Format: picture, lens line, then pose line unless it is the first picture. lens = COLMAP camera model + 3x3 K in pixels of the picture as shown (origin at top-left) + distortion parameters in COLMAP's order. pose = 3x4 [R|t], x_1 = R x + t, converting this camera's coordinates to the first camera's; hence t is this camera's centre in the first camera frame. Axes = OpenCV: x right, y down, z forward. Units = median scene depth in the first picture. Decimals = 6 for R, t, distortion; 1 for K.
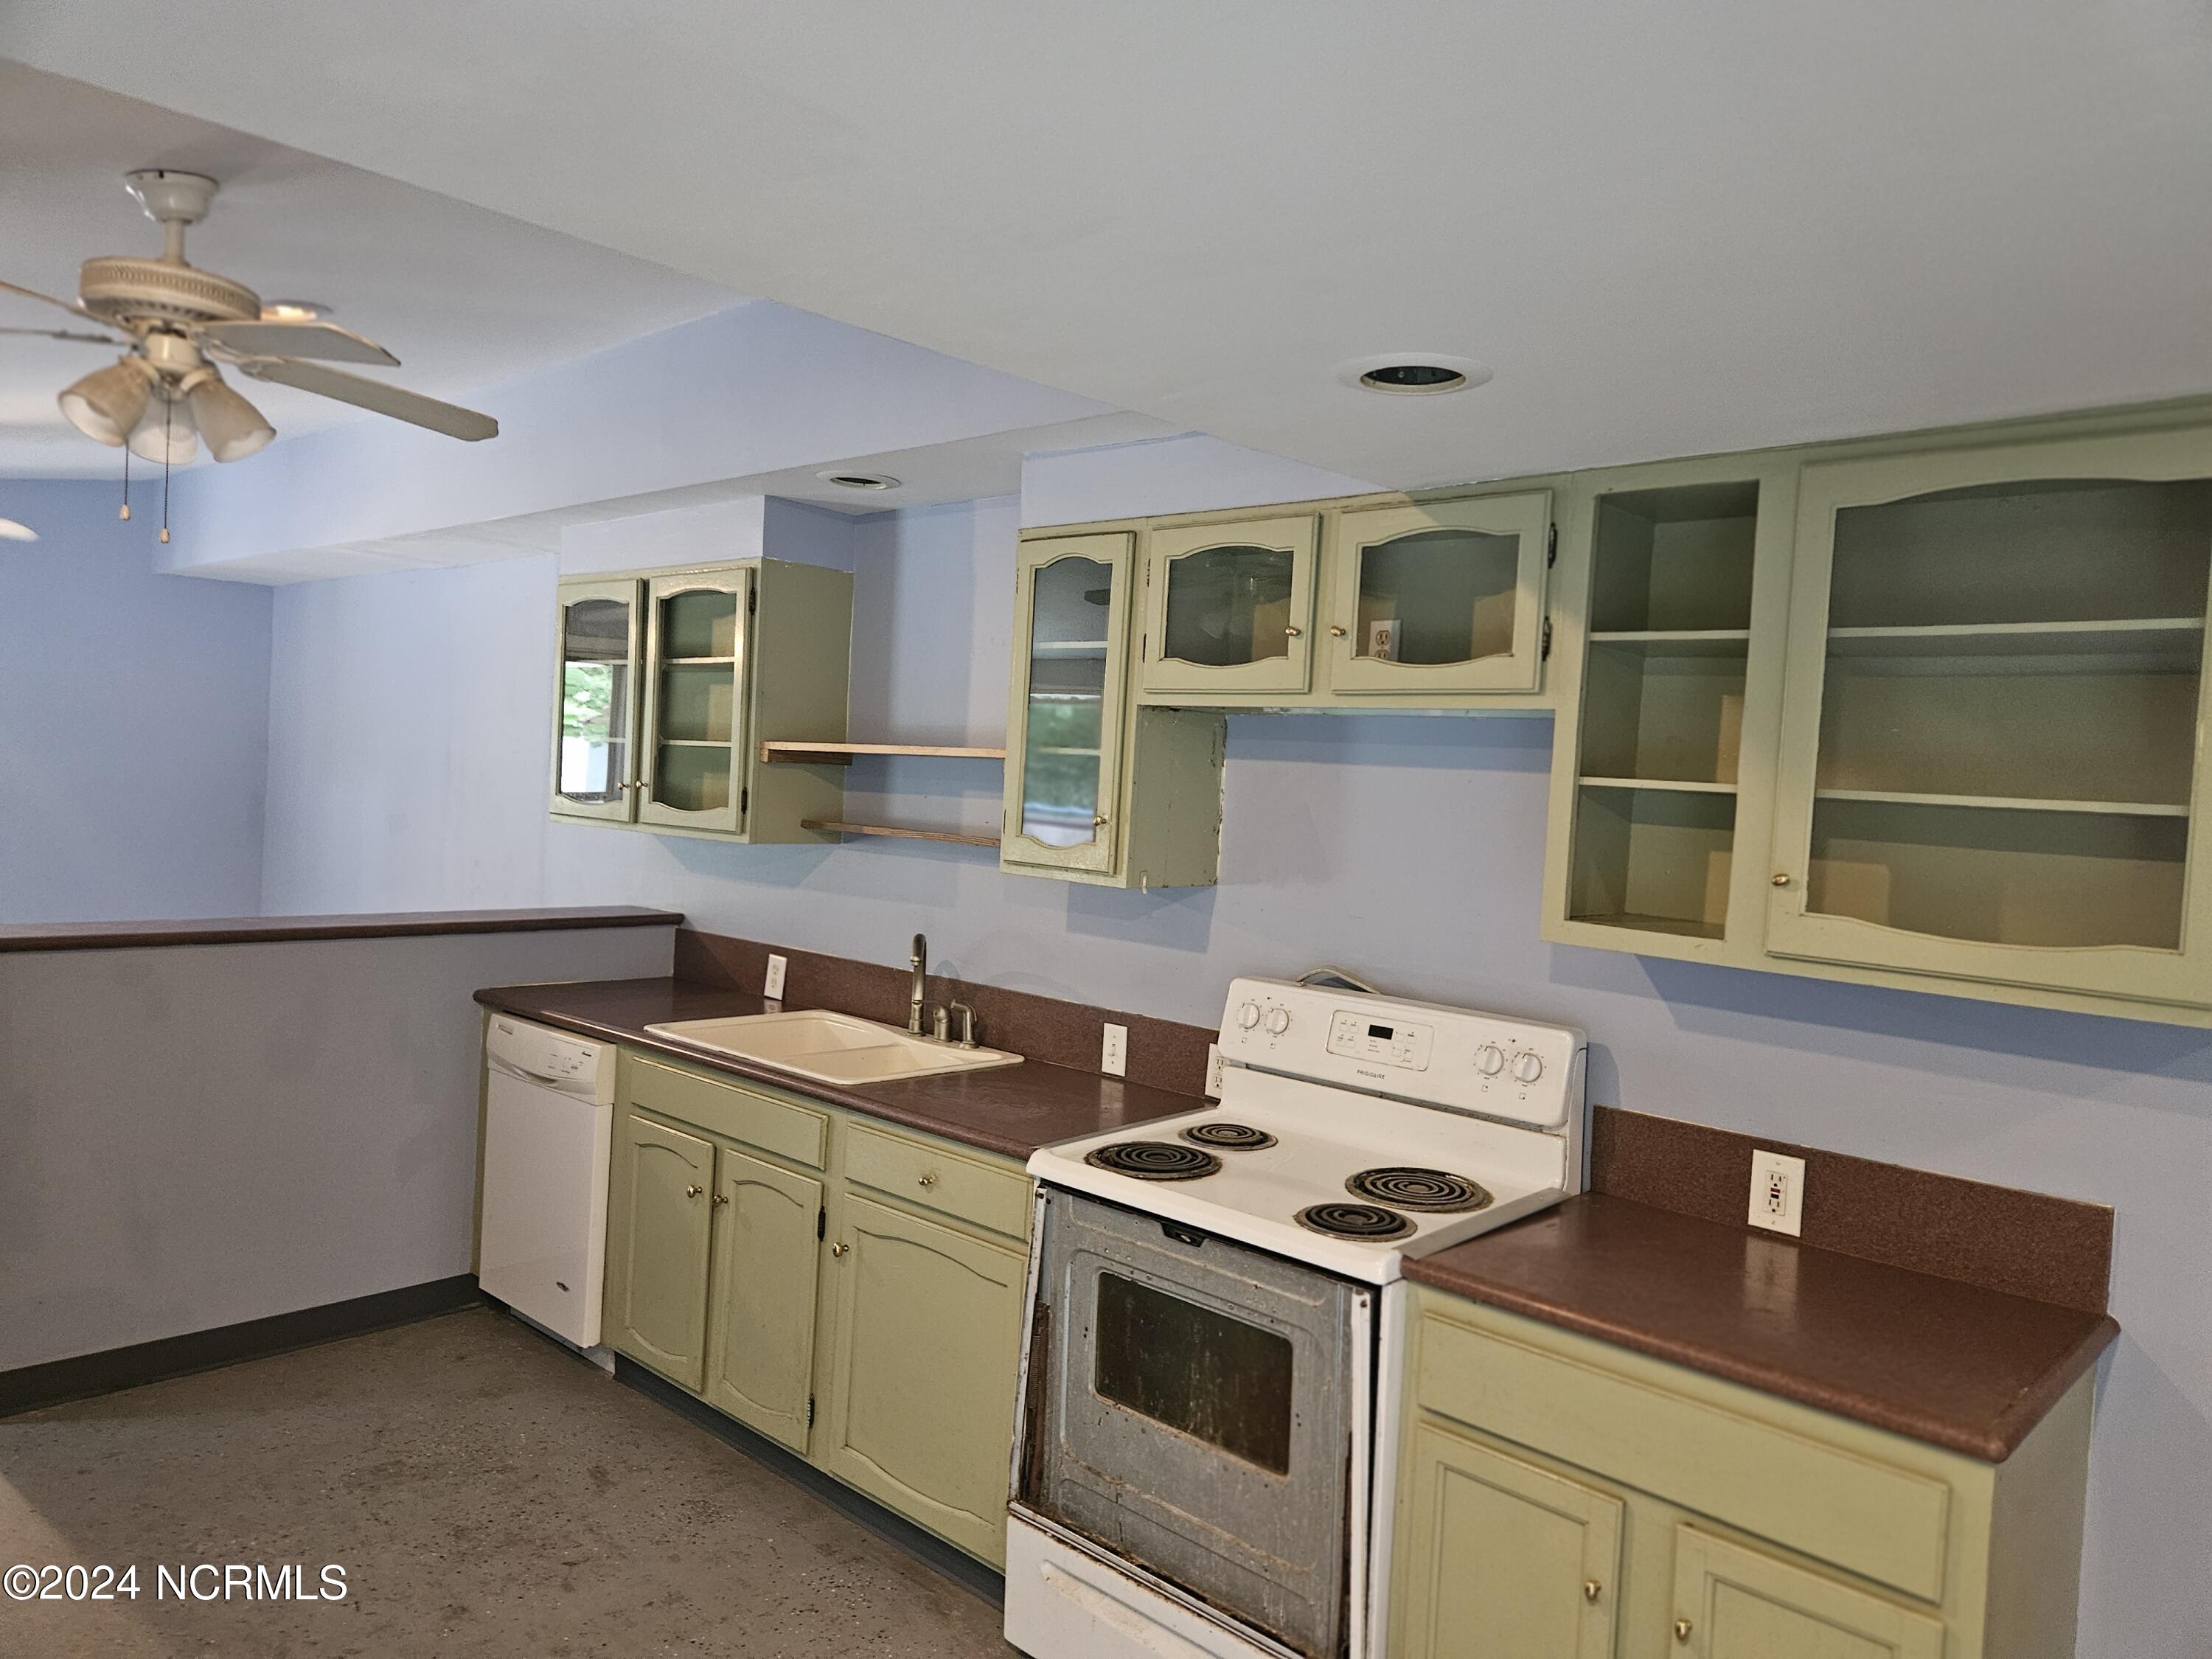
lens RADIAL K [[1484.6, 0, 1107.1], [0, 1484.6, 832.1], [0, 0, 1]] dist [0.058755, -0.047794]
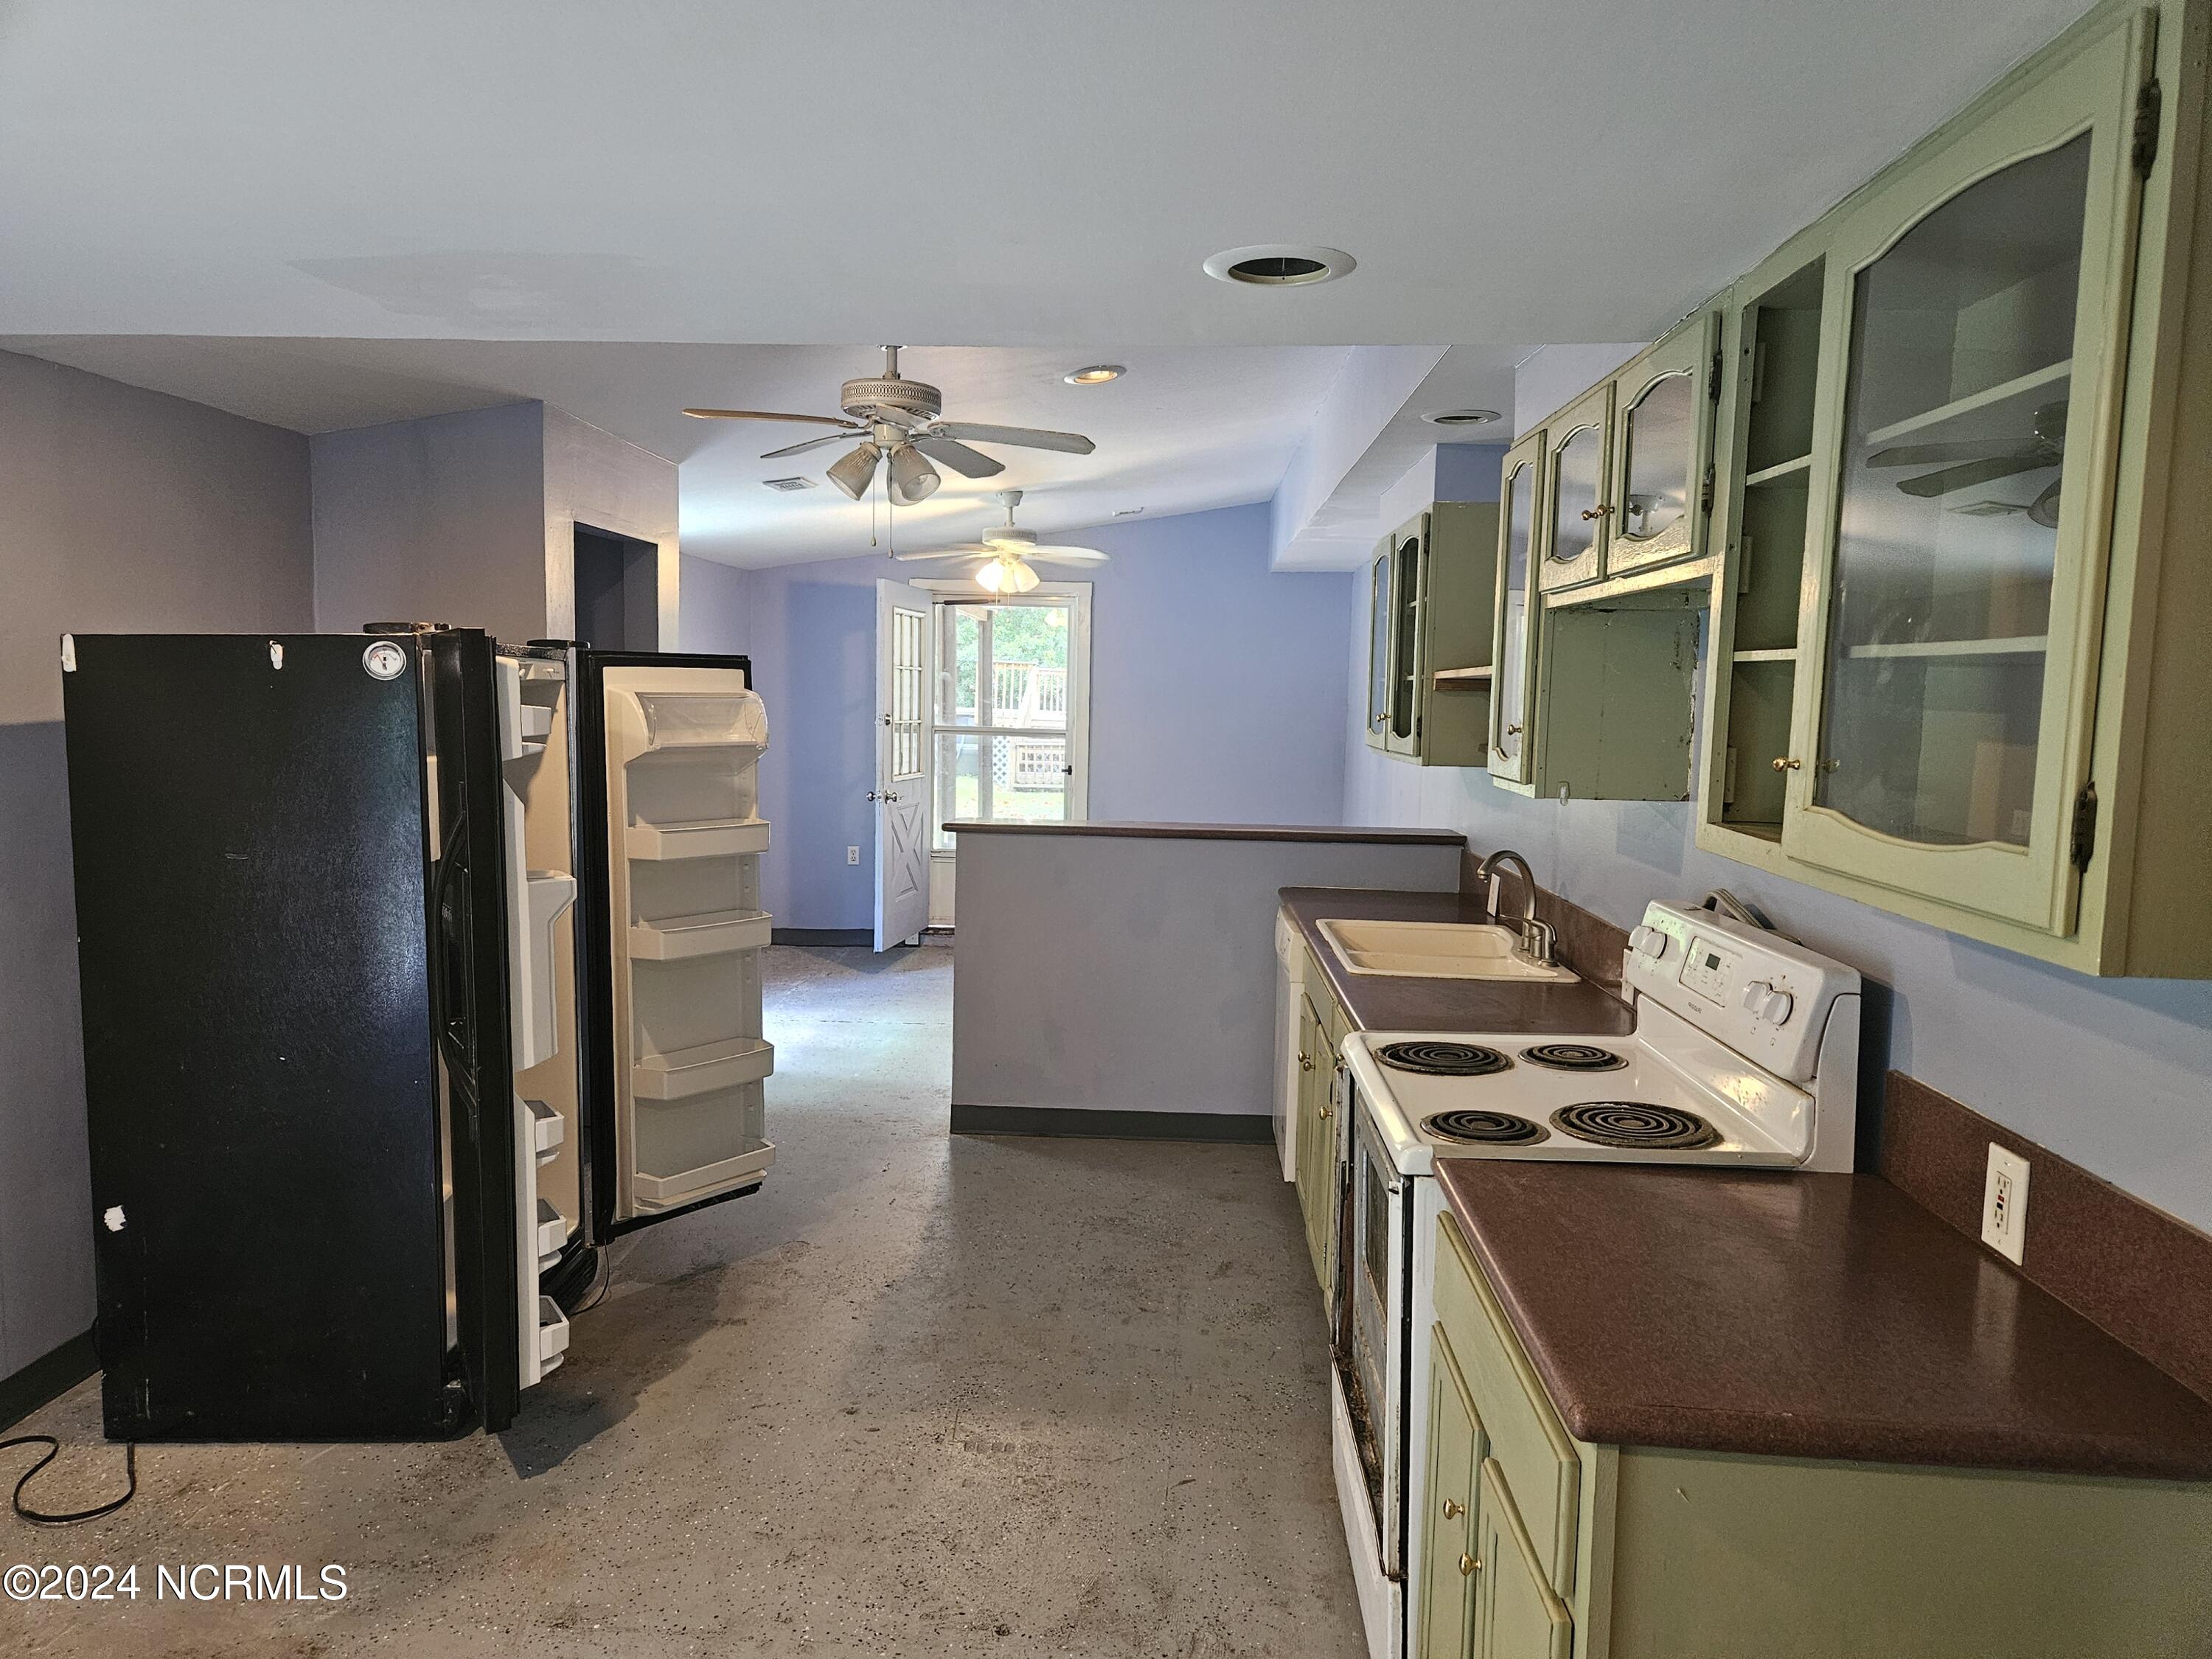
lens RADIAL K [[1484.6, 0, 1091.8], [0, 1484.6, 830.2], [0, 0, 1]] dist [0.058755, -0.047794]
pose [[0.629738, 0.030125, -0.776223, 0.593682], [-0.012828, 0.999515, 0.028384, 0.034522], [0.776701, -0.007917, 0.629819, 0.153174]]
